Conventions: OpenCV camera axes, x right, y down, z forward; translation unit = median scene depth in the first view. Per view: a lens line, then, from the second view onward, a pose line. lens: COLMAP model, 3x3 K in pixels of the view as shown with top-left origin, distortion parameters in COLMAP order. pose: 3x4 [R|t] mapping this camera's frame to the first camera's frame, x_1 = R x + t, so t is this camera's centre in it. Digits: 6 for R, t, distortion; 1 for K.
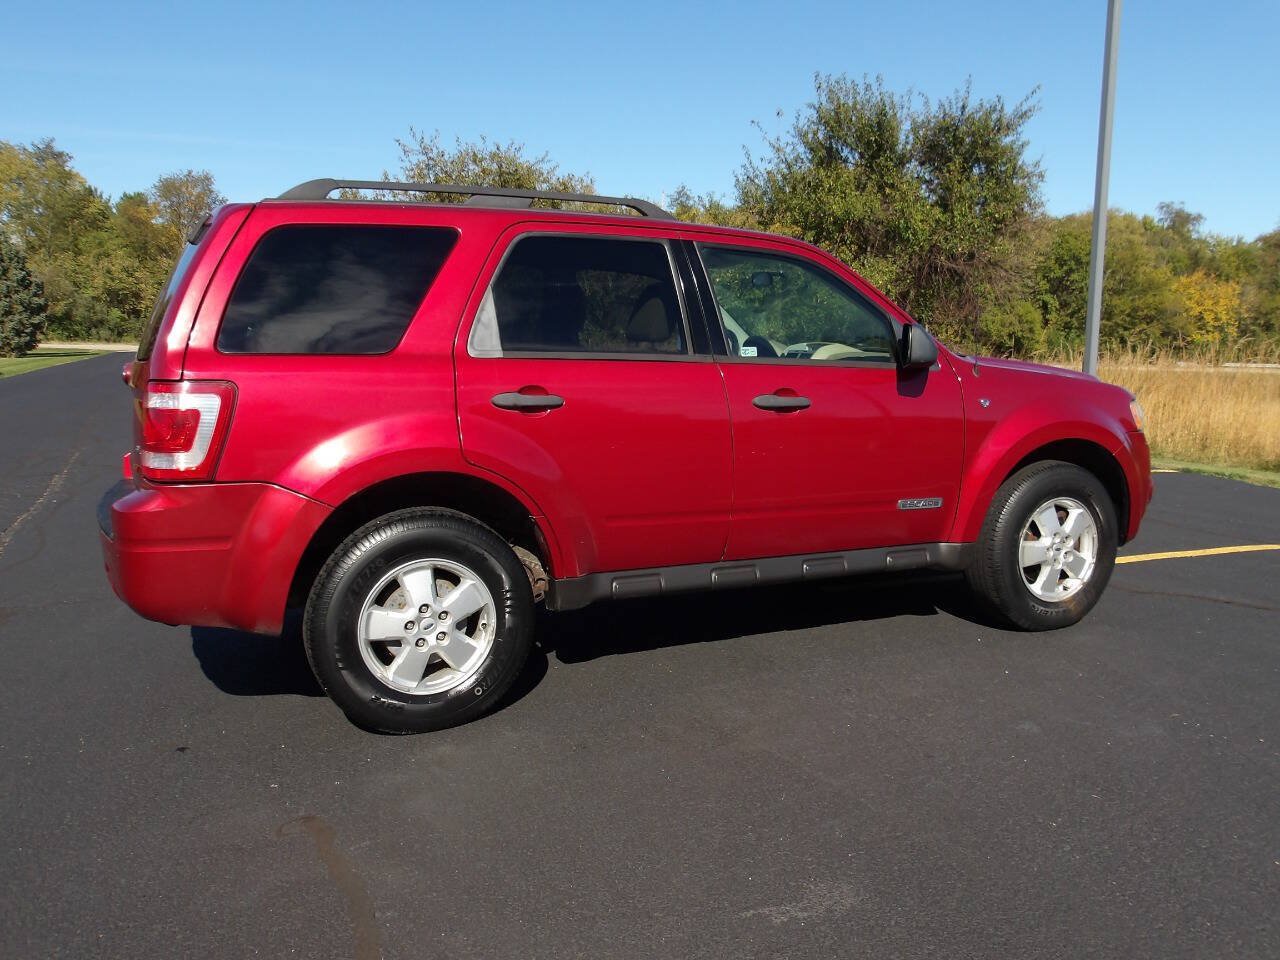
lens RADIAL K [[1063.9, 0, 623.9], [0, 1063.9, 483.7], [0, 0, 1]] dist [0.000736, -0.002168]
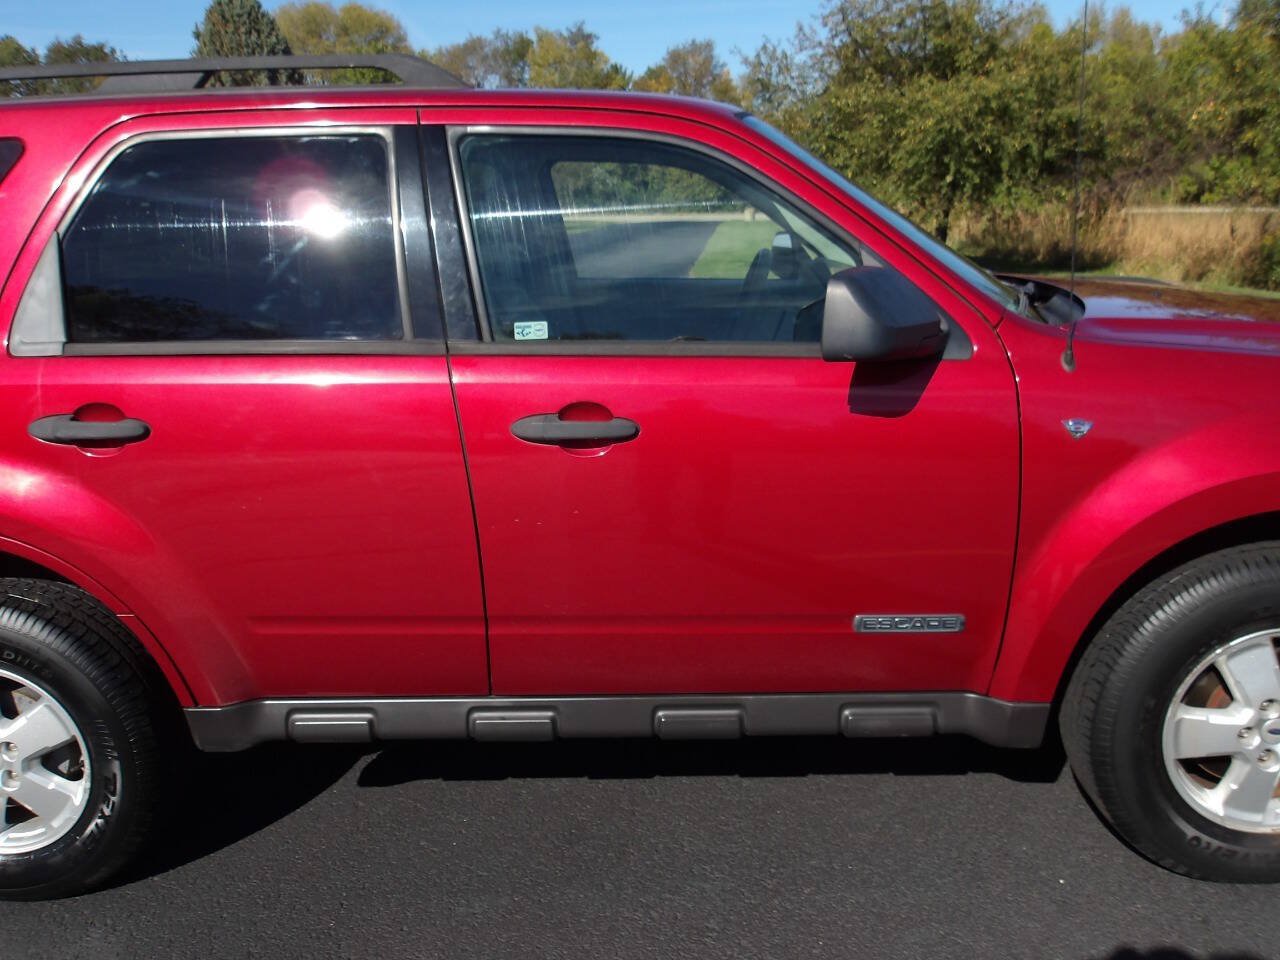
lens RADIAL K [[1052.2, 0, 637.1], [0, 1052.2, 475.7], [0, 0, 1]] dist [0.003553, -0.001162]
pose [[0.897239, 0.075808, -0.434989, 0.351724], [-0.021547, 0.991495, 0.128350, -0.105536], [0.441019, -0.105788, 0.891241, 0.473178]]
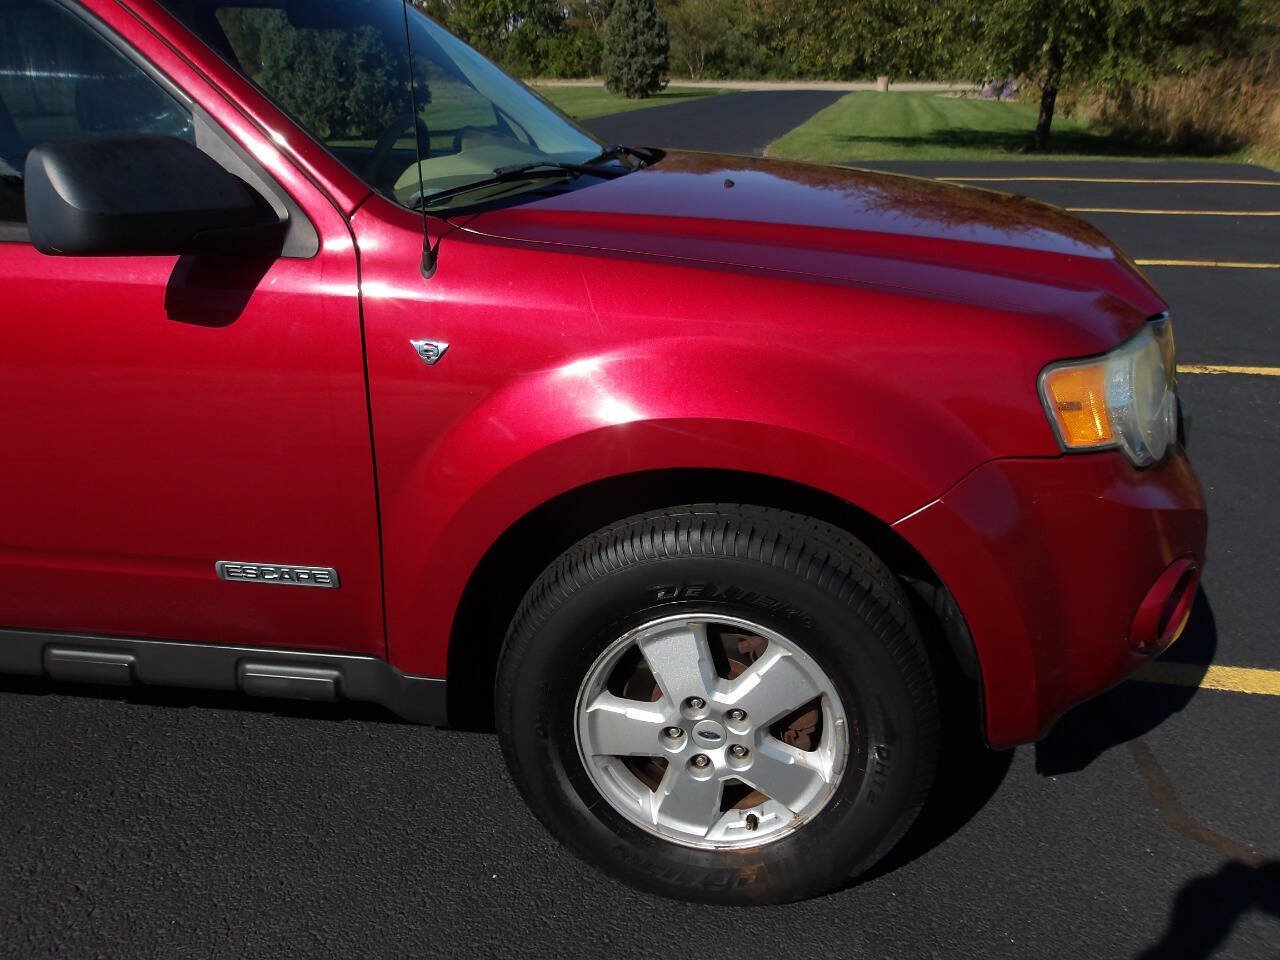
lens RADIAL K [[1052.2, 0, 637.1], [0, 1052.2, 475.7], [0, 0, 1]] dist [0.003553, -0.001162]
pose [[0.832379, 0.179966, -0.524173, 0.574941], [-0.054452, 0.967789, 0.245805, -0.122758], [0.551525, -0.176061, 0.815367, 0.697429]]
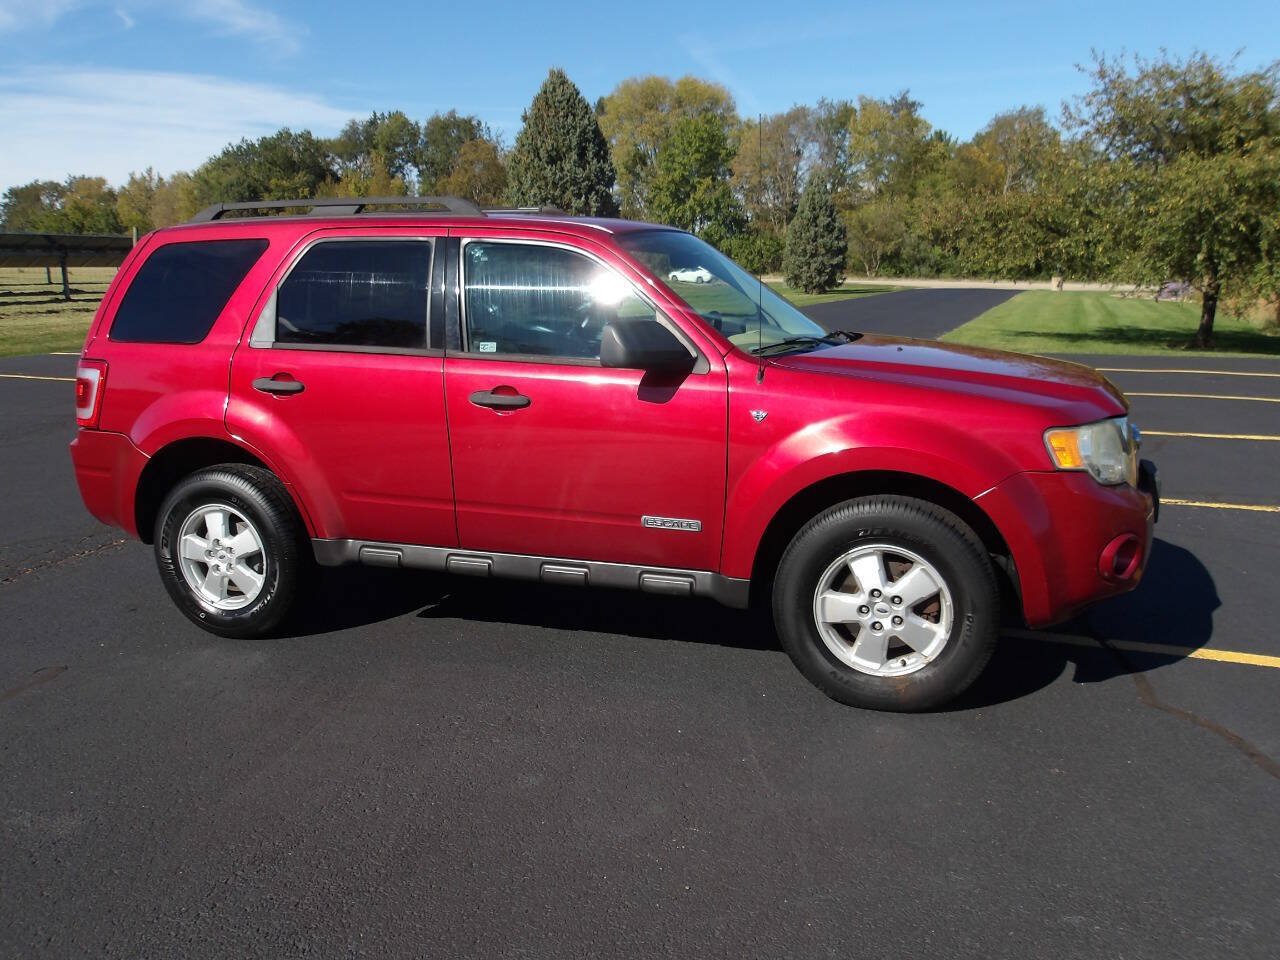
lens RADIAL K [[1052.2, 0, 637.1], [0, 1052.2, 475.7], [0, 0, 1]] dist [0.003553, -0.001162]
pose [[0.731864, 0.120920, -0.670637, 0.788201], [-0.083143, 0.992623, 0.088242, -0.089790], [0.676360, -0.008823, 0.736518, 0.316108]]
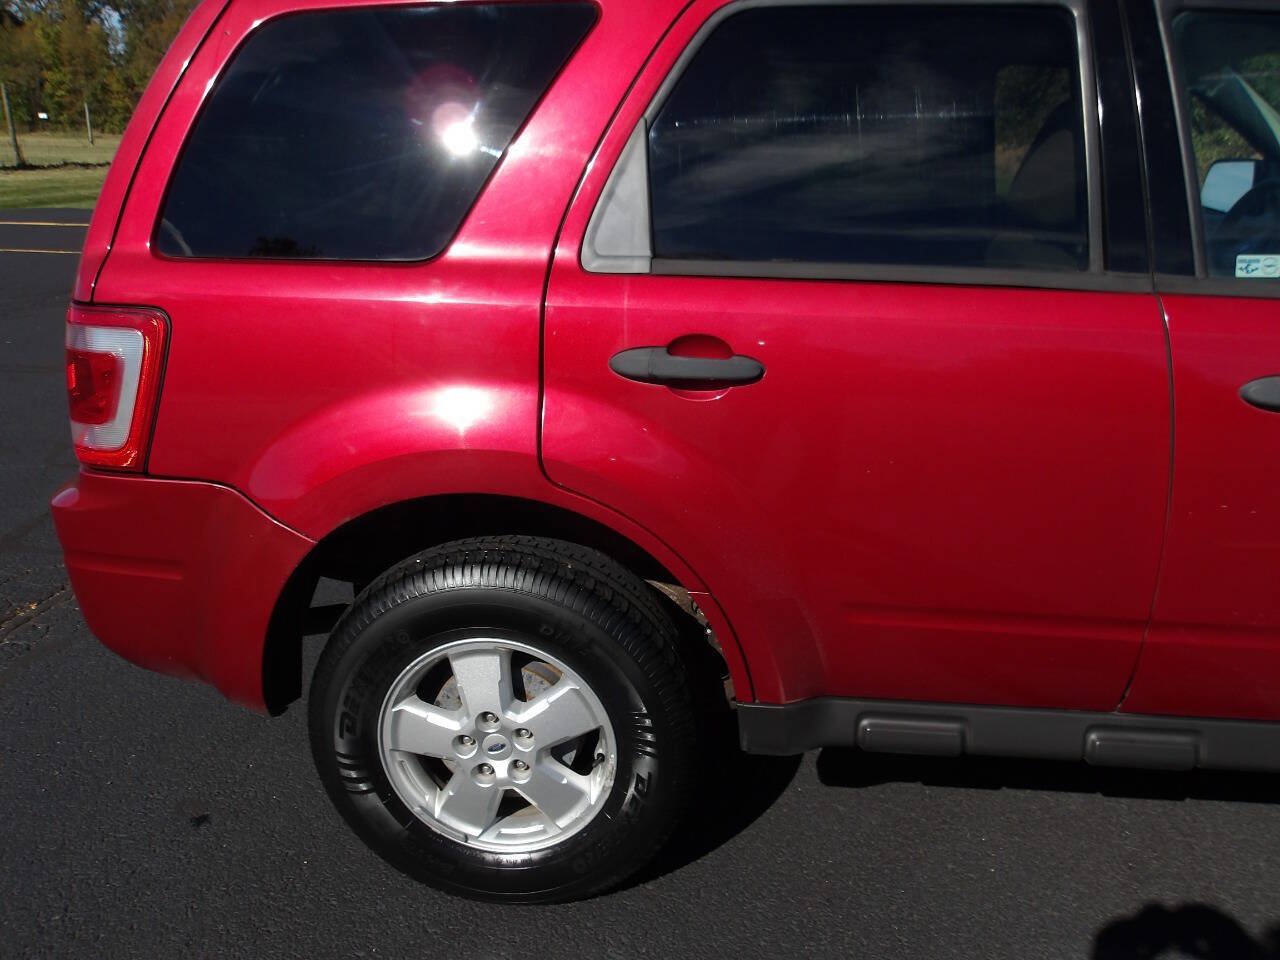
lens RADIAL K [[1052.9, 0, 630.4], [0, 1052.9, 477.1], [0, 0, 1]] dist [-0.000607, 0.007777]
pose [[0.867414, 0.147343, -0.475271, 0.097643], [-0.061285, 0.979515, 0.191818, -0.093451], [0.493798, -0.137258, 0.858676, 0.442869]]
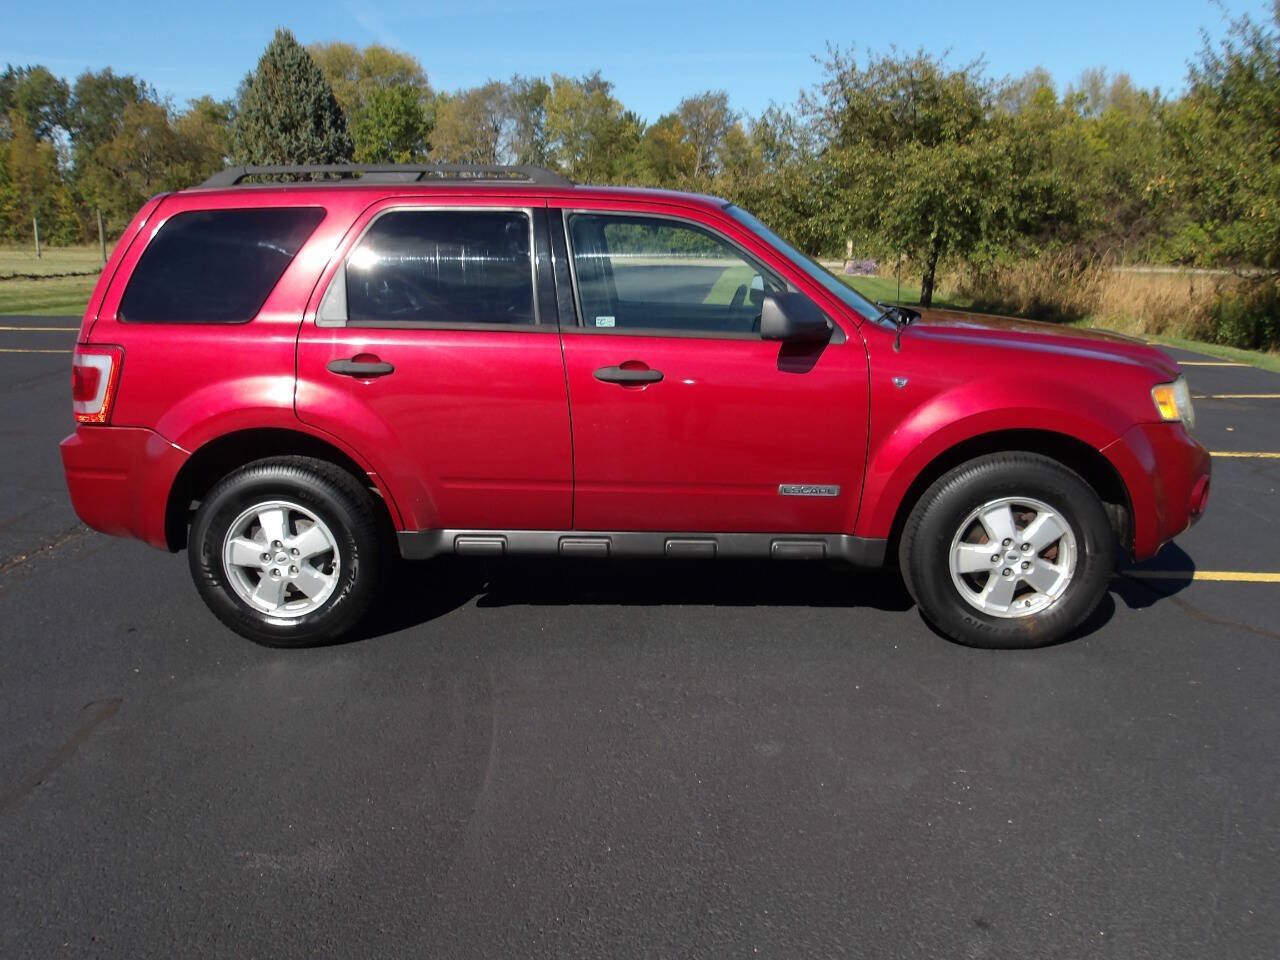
lens RADIAL K [[1052.9, 0, 630.4], [0, 1052.9, 477.1], [0, 0, 1]] dist [-0.000607, 0.007777]
pose [[0.891673, 0.089739, -0.443696, 0.507846], [-0.054639, 0.994323, 0.091299, -0.062408], [0.449370, -0.057165, 0.891515, 0.119907]]
